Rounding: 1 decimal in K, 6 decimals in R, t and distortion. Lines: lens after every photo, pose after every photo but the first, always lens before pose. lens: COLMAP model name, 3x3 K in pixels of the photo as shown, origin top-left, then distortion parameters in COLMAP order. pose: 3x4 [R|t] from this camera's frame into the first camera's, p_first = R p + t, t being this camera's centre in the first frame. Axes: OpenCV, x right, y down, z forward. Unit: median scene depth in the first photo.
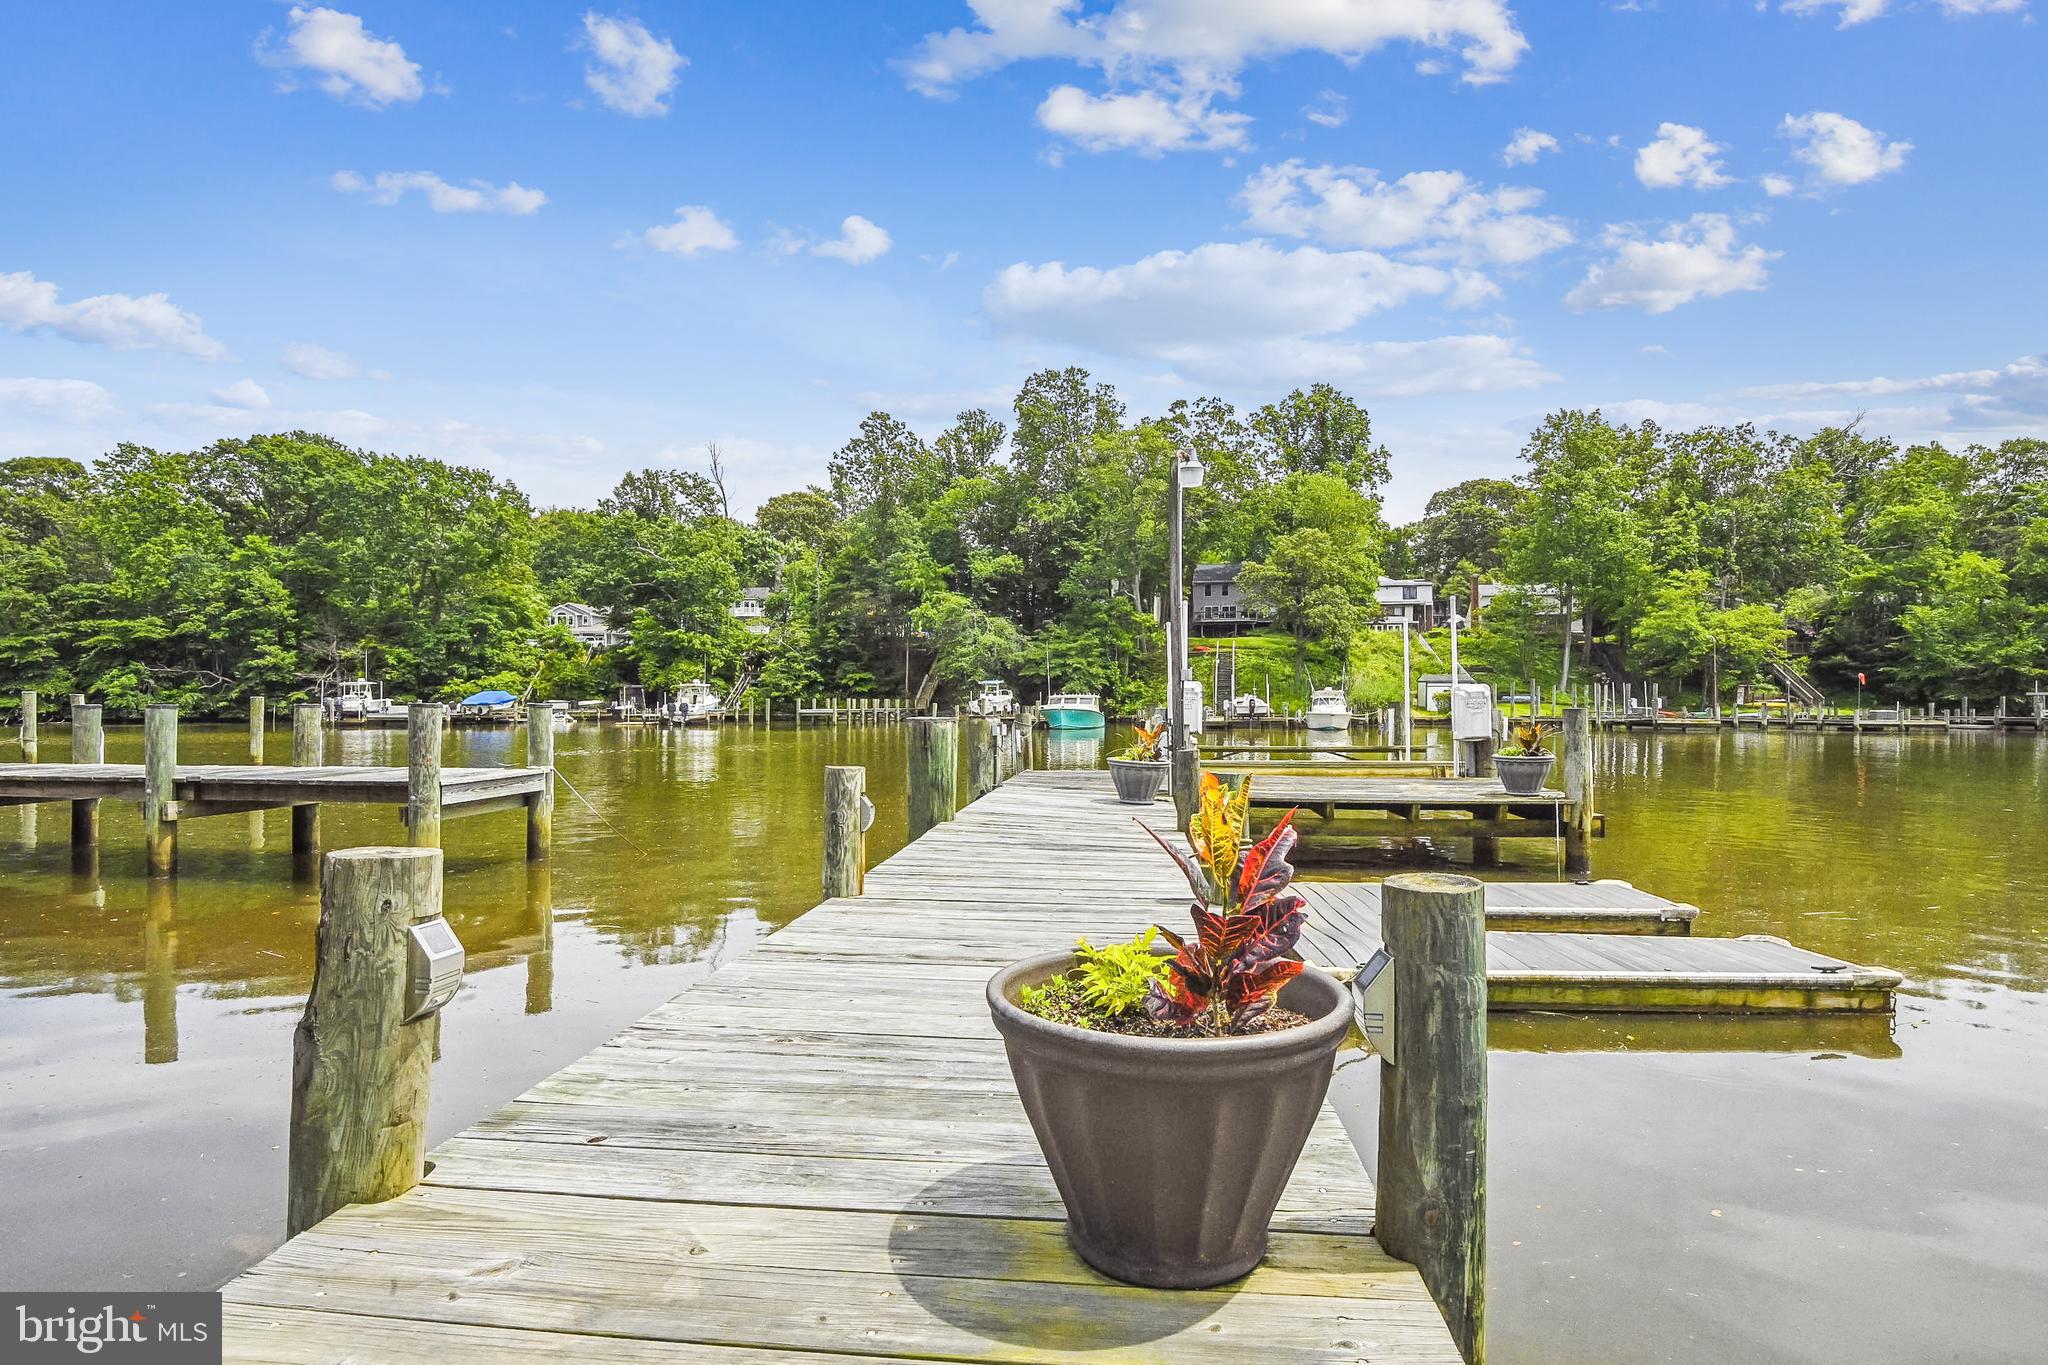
lens RADIAL K [[992.3, 0, 1039.1], [0, 992.3, 702.2], [0, 0, 1]] dist [-0.006688, -0.010221]
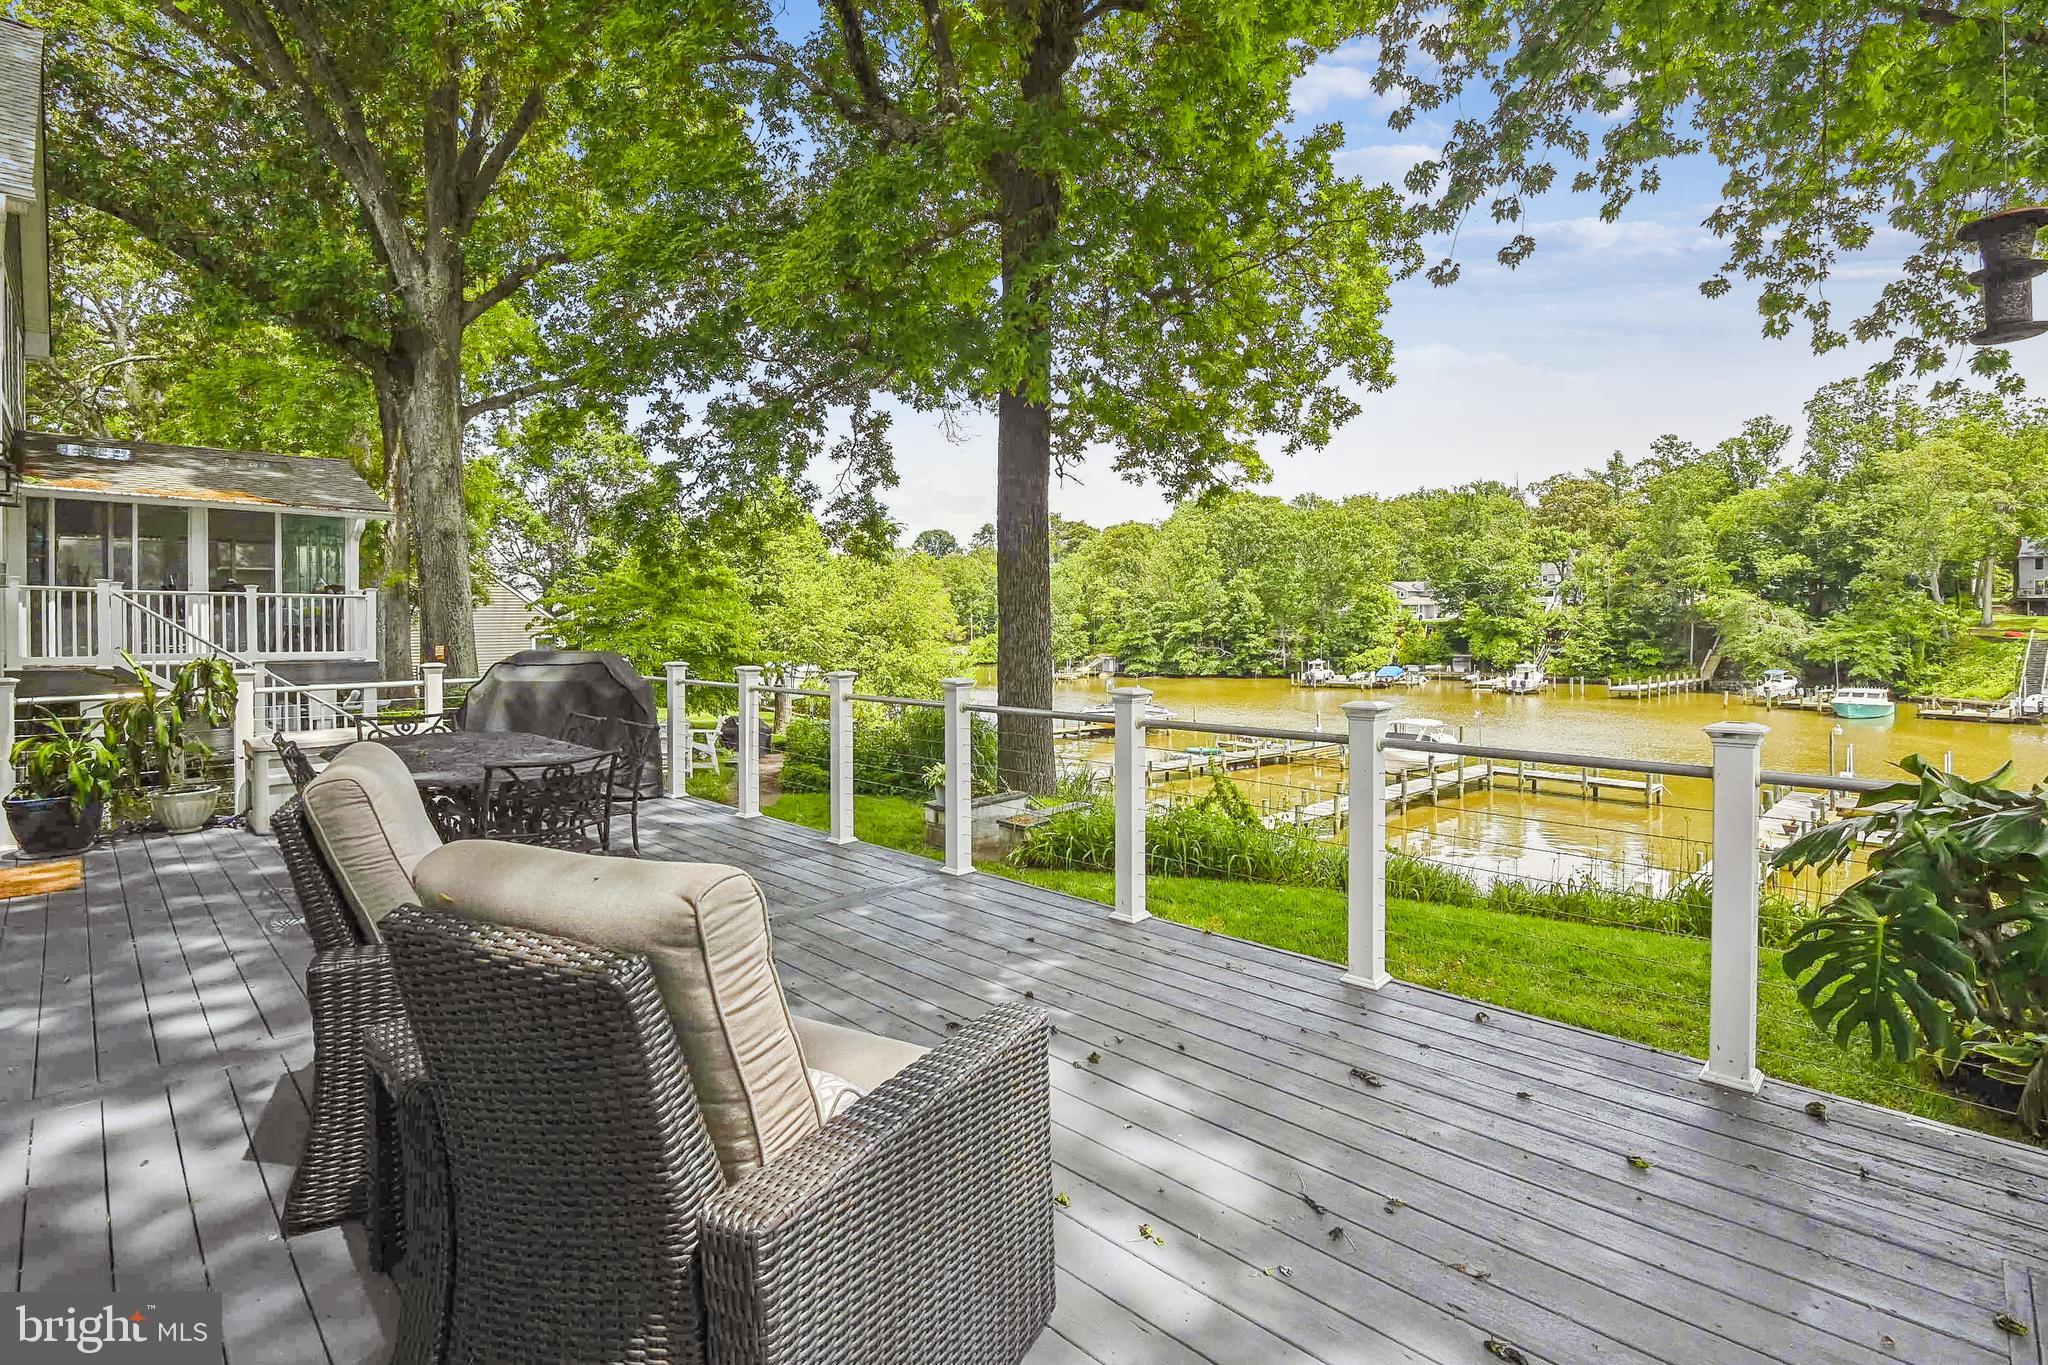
lens RADIAL K [[985.3, 0, 1014.7], [0, 985.3, 645.9], [0, 0, 1]] dist [-0.019623, -0.001758]
pose [[0.758788, 0.014701, -0.651172, 0.019307], [0.008054, 0.999457, 0.031949, -0.082701], [0.651288, -0.029487, 0.758257, -0.499010]]
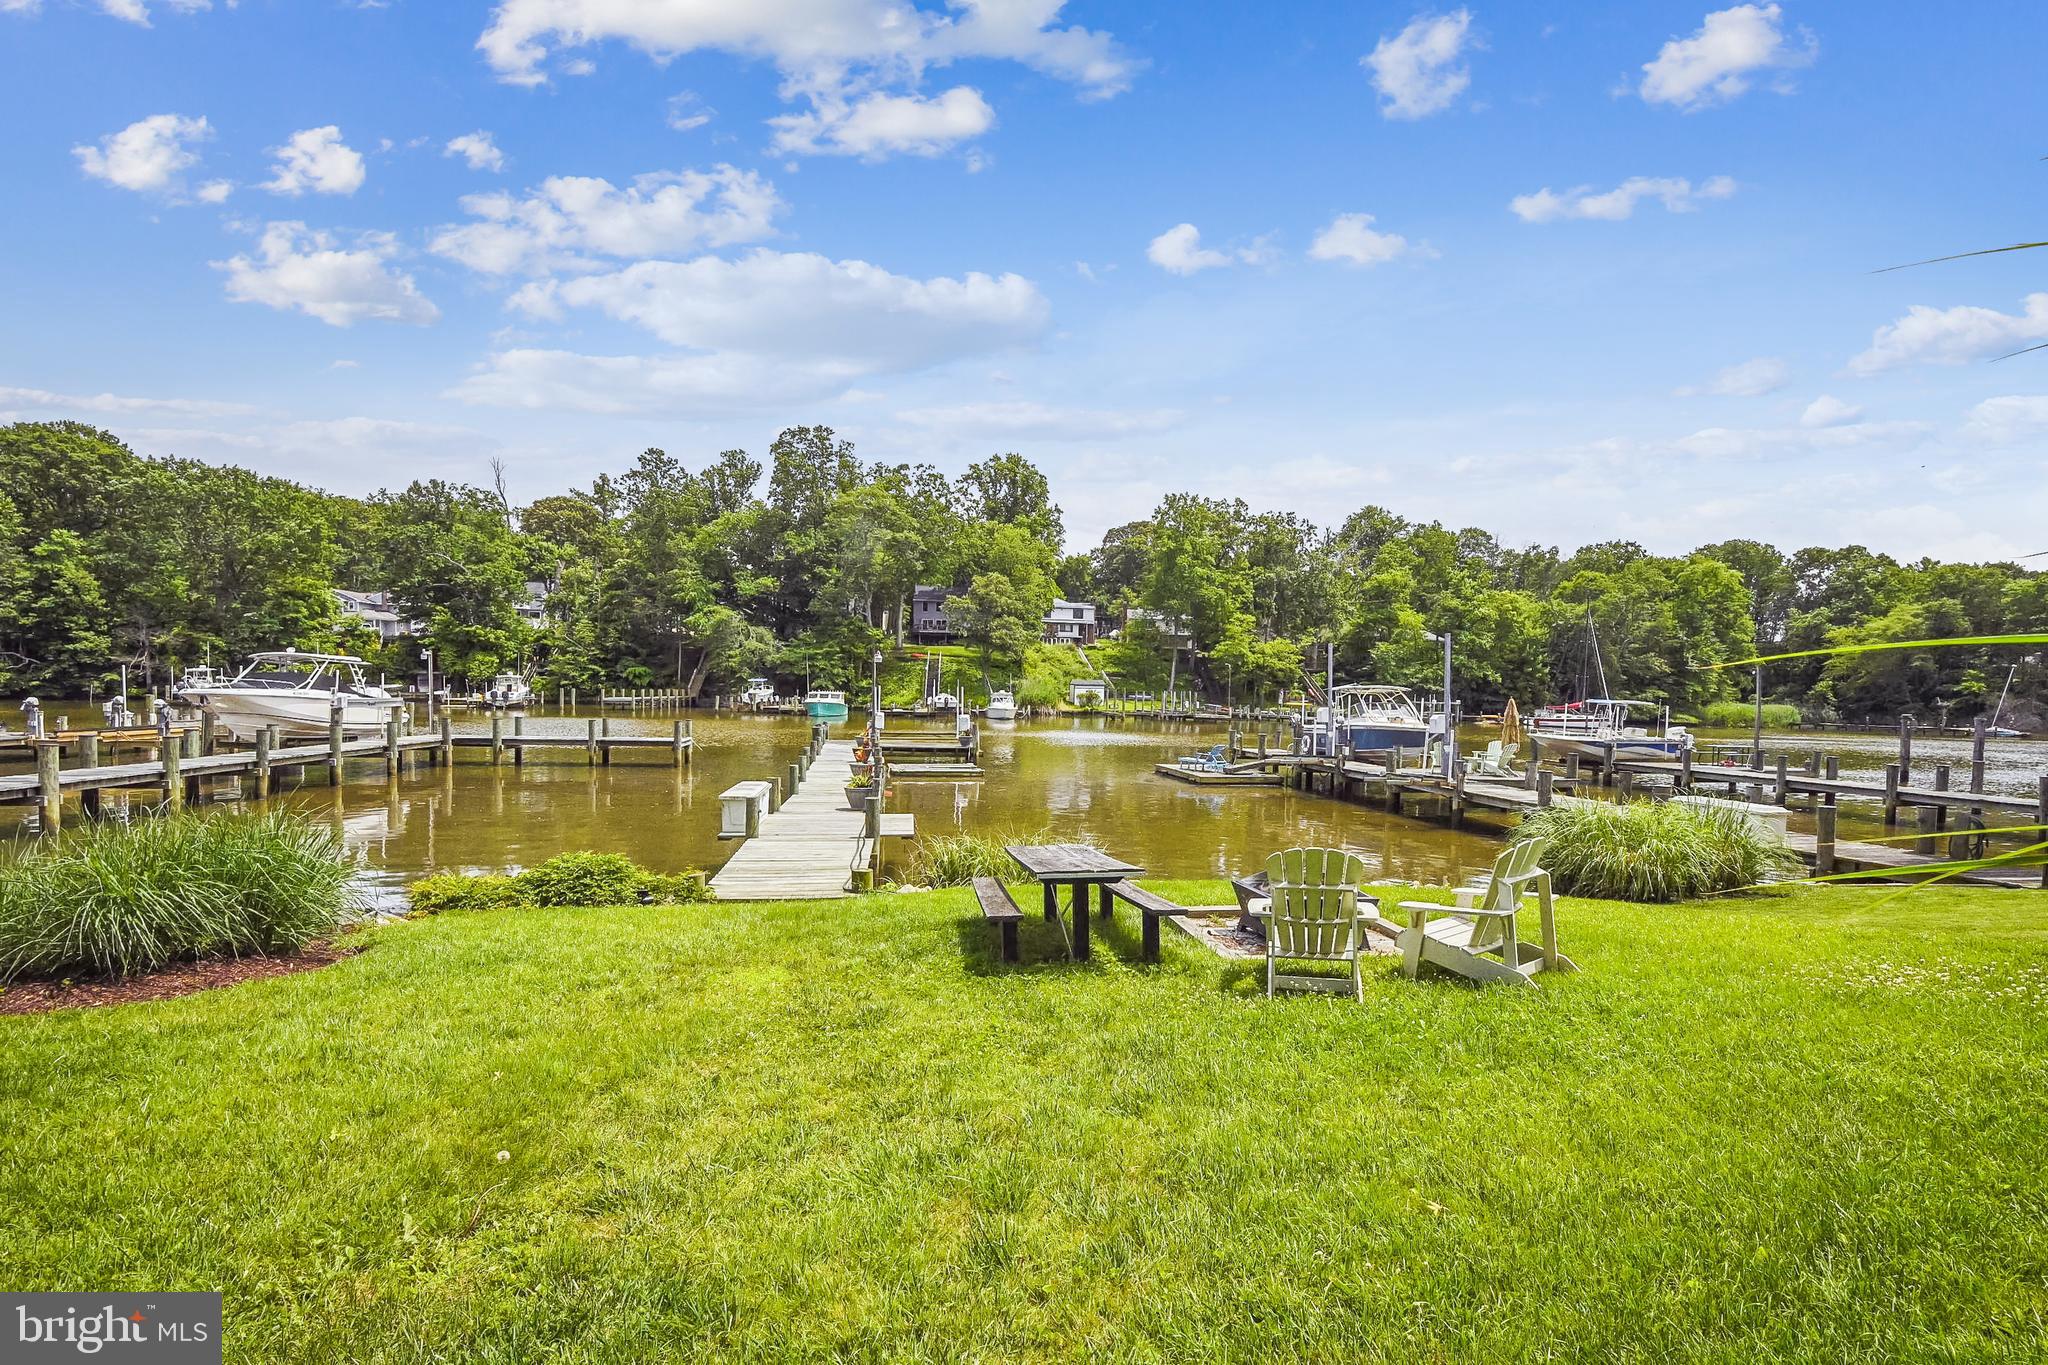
lens RADIAL K [[958.2, 0, 1048.7], [0, 958.2, 733.4], [0, 0, 1]] dist [-0.008350, -0.007319]
pose [[0.959950, 0.007645, 0.280066, -0.026527], [-0.022041, 0.998590, 0.048287, -0.015365], [-0.279302, -0.052526, 0.958766, -0.288862]]
